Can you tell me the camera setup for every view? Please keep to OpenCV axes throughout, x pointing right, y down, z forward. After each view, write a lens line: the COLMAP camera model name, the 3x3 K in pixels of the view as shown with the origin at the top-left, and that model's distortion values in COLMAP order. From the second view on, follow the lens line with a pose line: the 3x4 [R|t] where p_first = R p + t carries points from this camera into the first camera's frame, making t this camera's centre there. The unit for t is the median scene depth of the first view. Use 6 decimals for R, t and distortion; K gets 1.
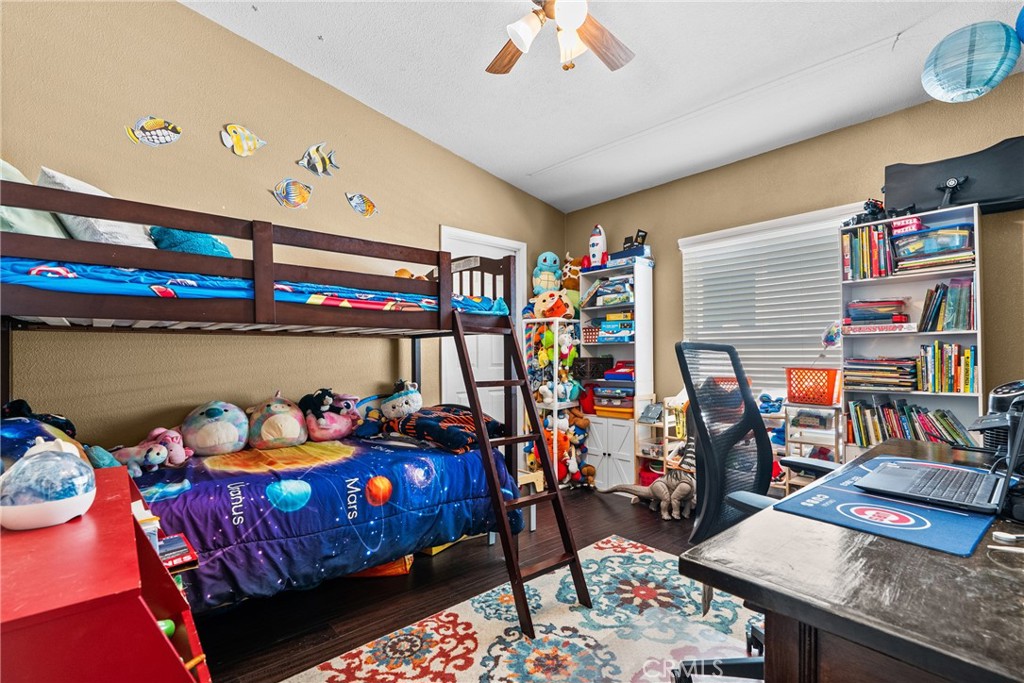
lens RADIAL K [[464.9, 0, 510.6], [0, 464.9, 349.0], [0, 0, 1]] dist [-0.013233, 0.006099]
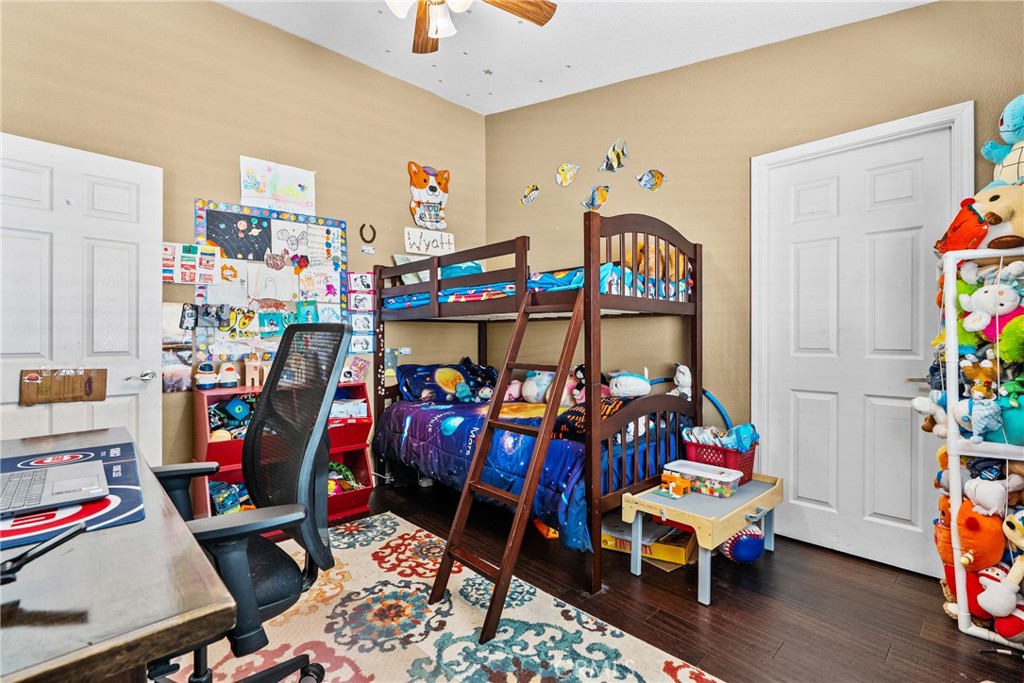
lens RADIAL K [[464.9, 0, 510.5], [0, 464.9, 337.5], [0, 0, 1]] dist [-0.013233, 0.006099]
pose [[0.046957, 0.005400, -0.998882, 1.081219], [0.017238, 0.999832, 0.006215, 0.011871], [0.998748, -0.017511, 0.046856, 1.112443]]
